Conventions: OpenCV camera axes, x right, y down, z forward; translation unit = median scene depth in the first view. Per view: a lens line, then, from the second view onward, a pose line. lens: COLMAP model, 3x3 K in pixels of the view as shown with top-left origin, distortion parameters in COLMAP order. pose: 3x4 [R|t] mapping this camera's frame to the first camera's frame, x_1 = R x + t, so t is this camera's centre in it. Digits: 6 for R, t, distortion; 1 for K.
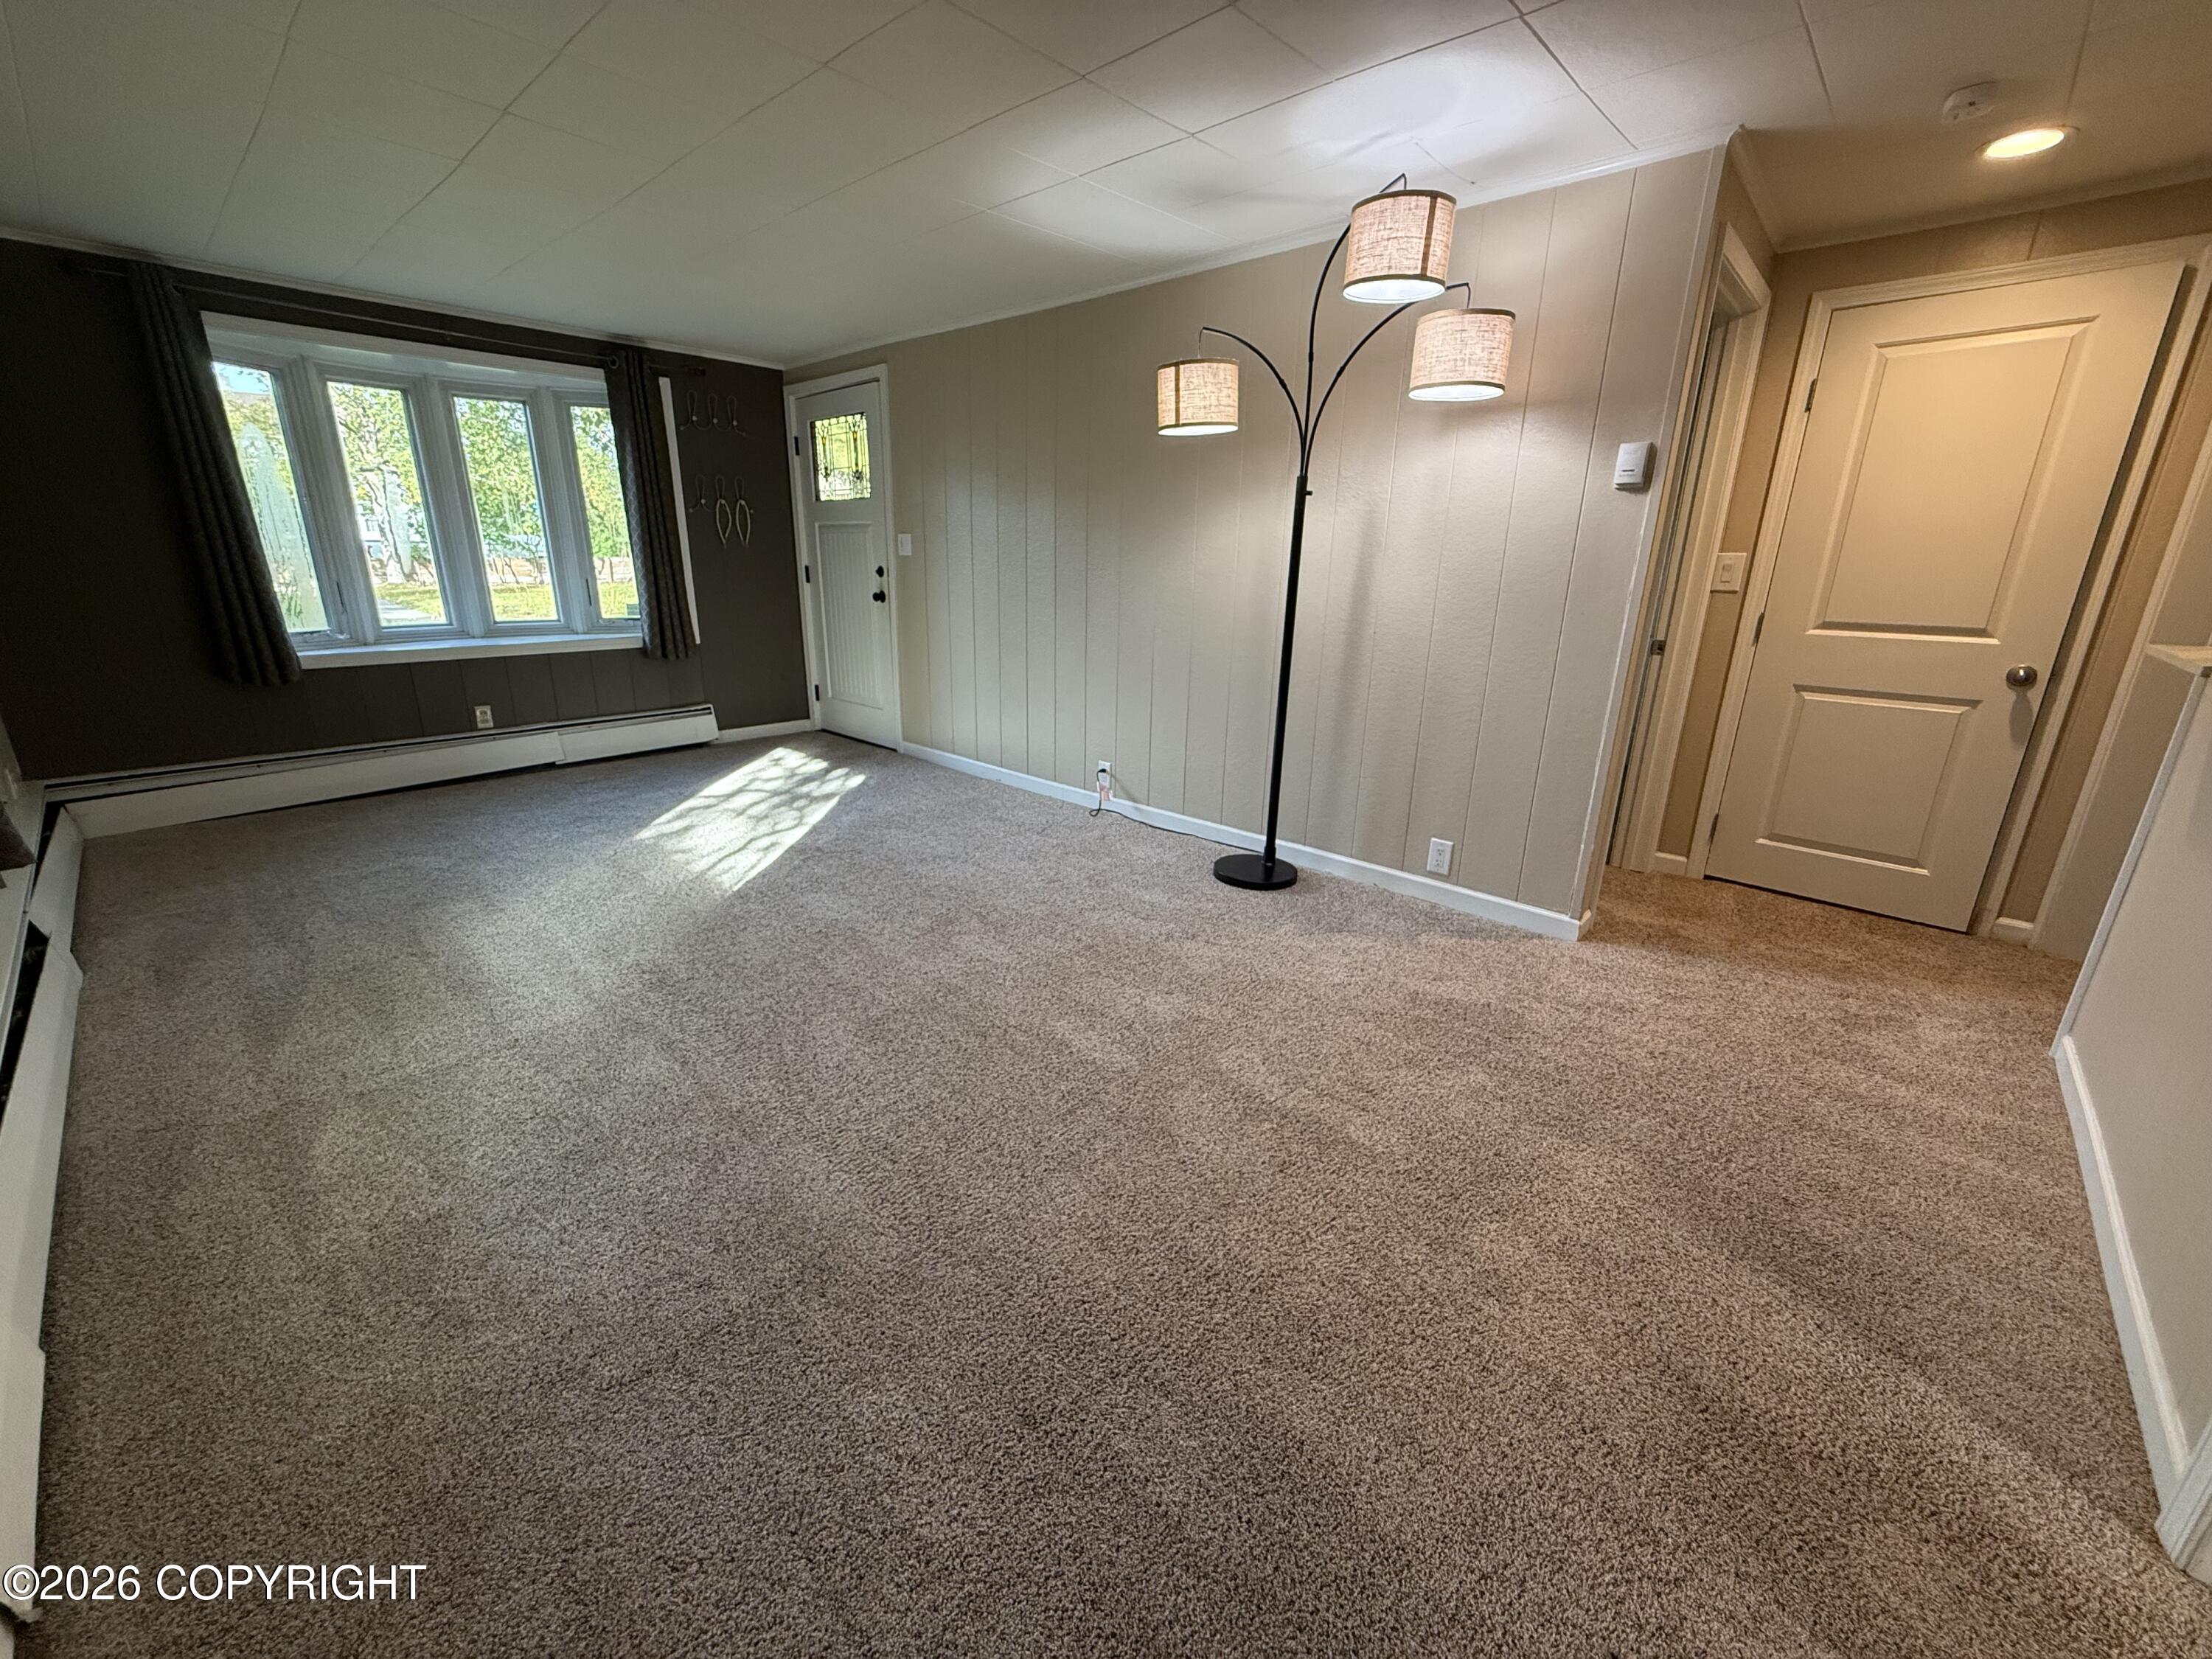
lens RADIAL K [[876.1, 0, 1106.0], [0, 876.1, 829.5], [0, 0, 1]] dist [-0.000747, -0.000038]
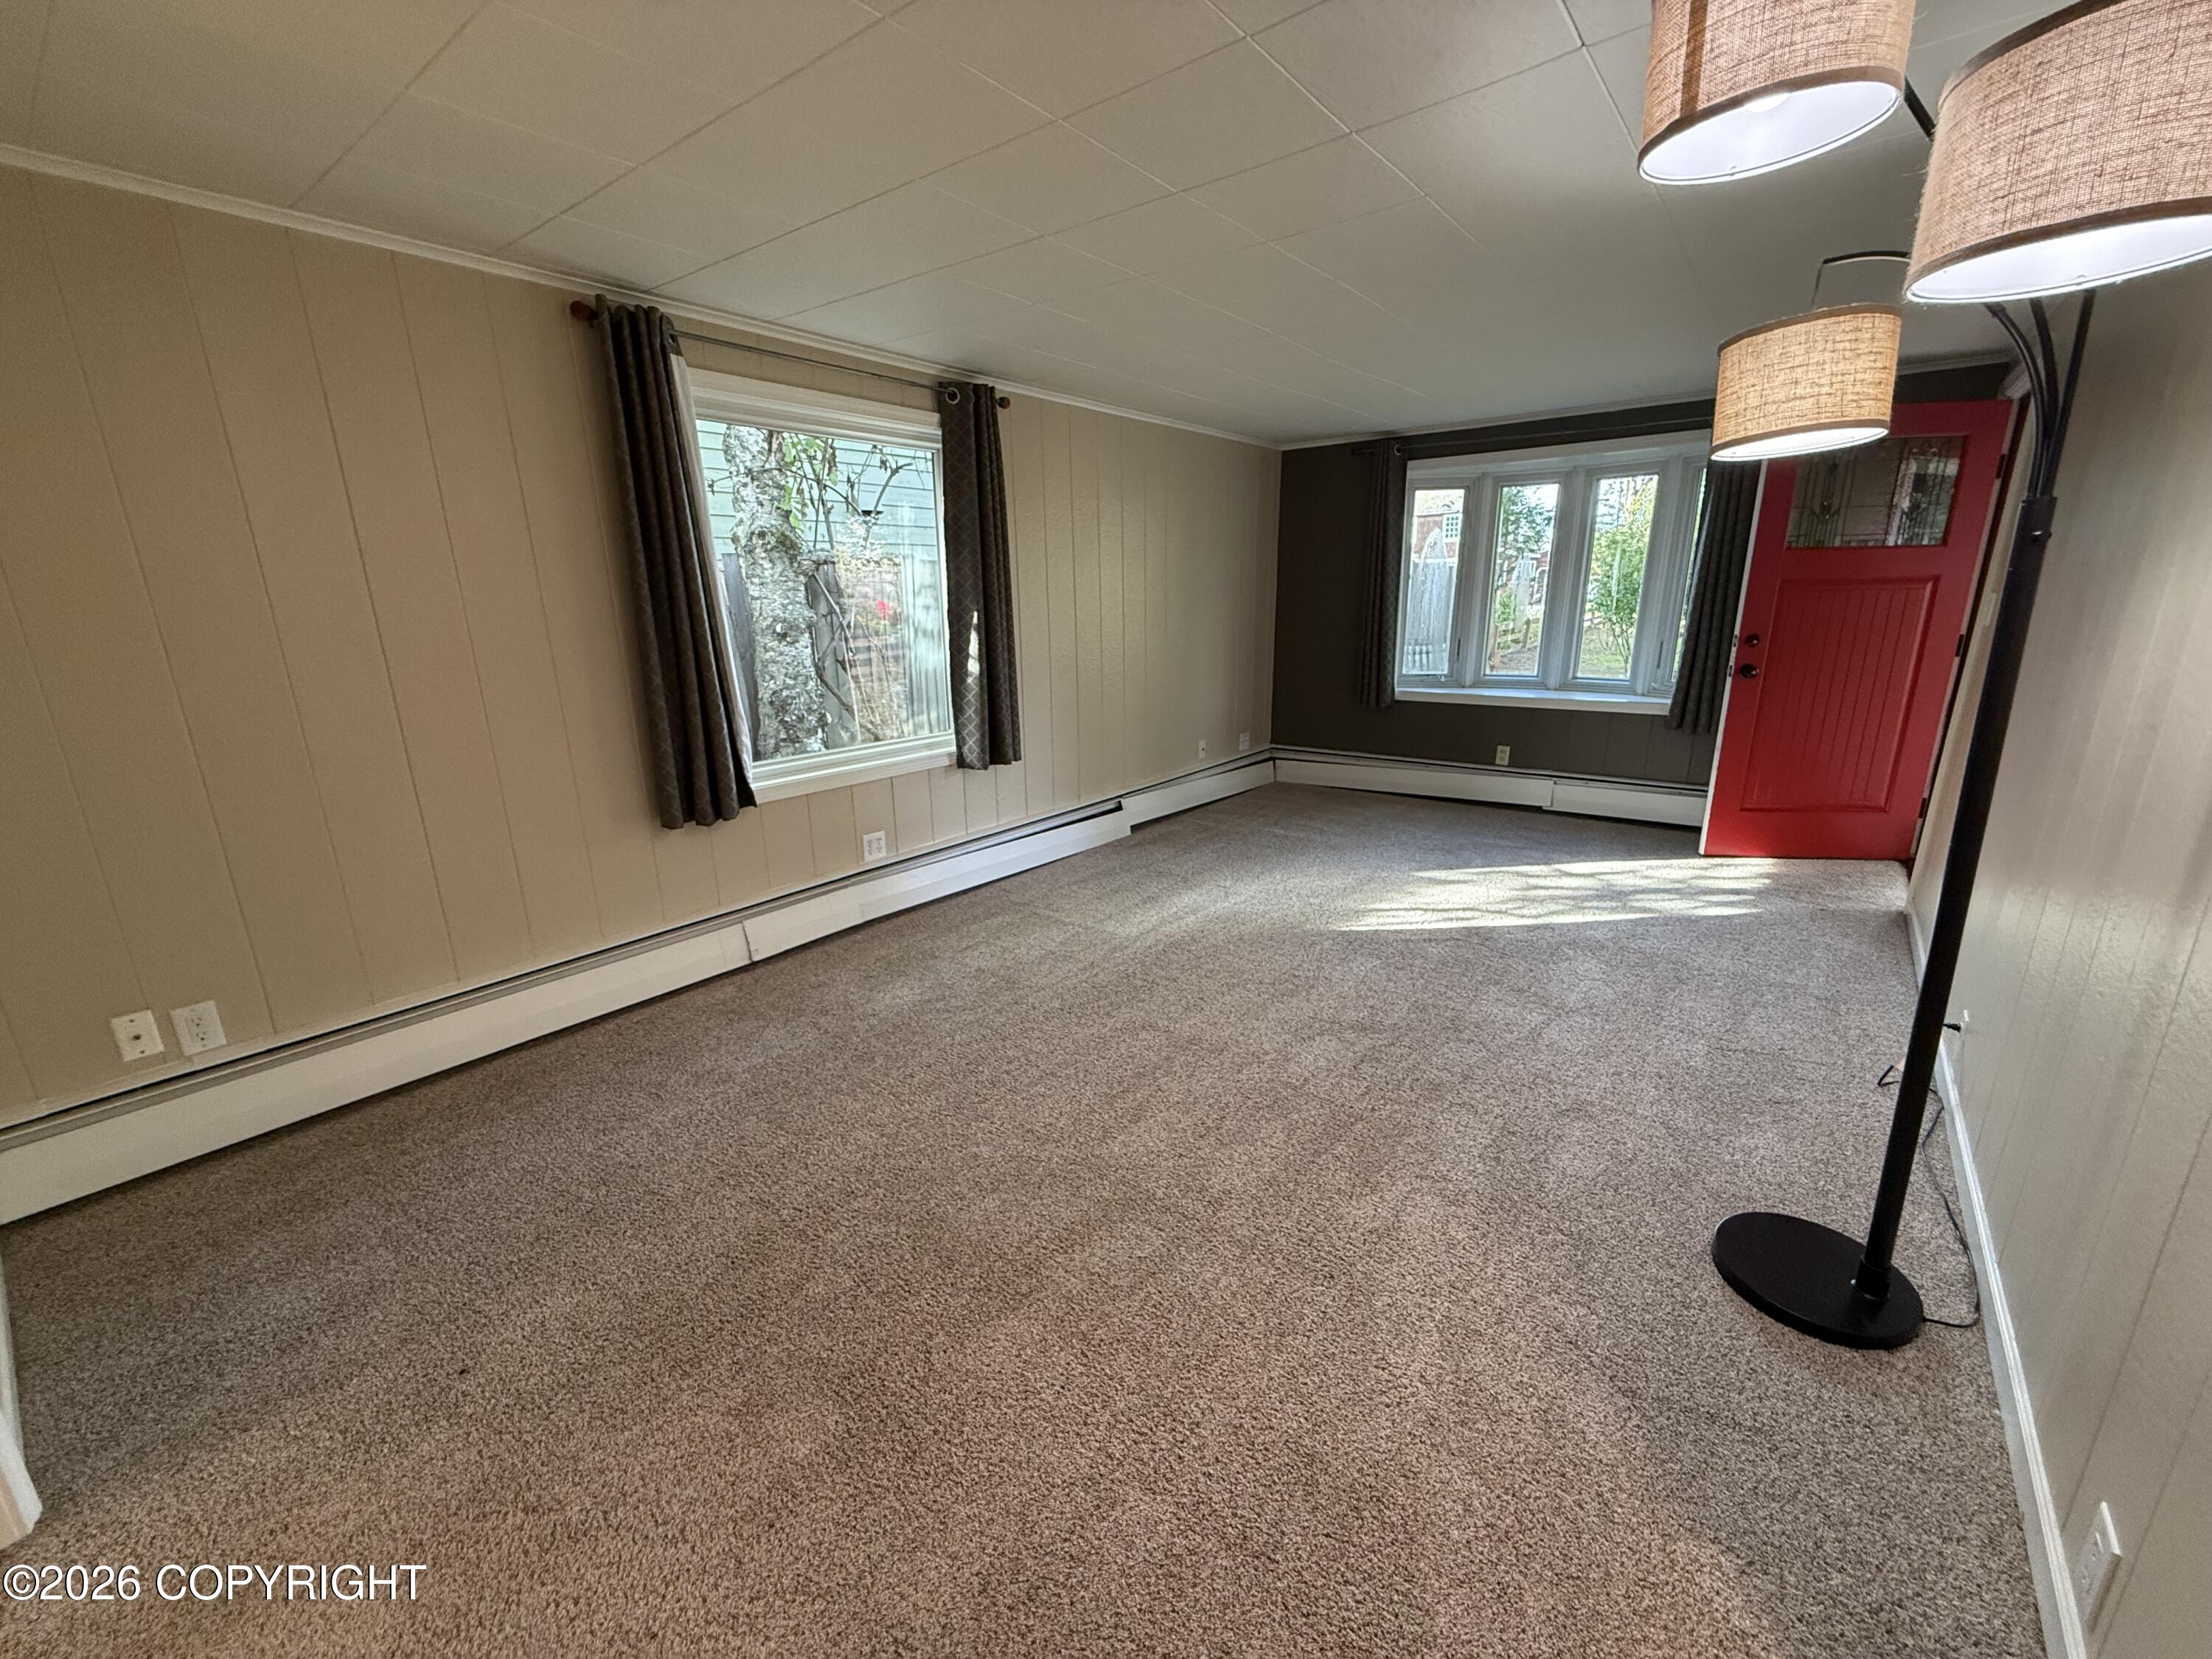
lens RADIAL K [[890.5, 0, 1106.0], [0, 890.5, 829.5], [0, 0, 1]] dist [0.000053, -0.000025]
pose [[0.085839, 0.244441, -0.965857, 0.511522], [-0.283906, 0.935244, 0.211462, -0.166690], [0.955002, 0.256061, 0.149678, 0.412192]]
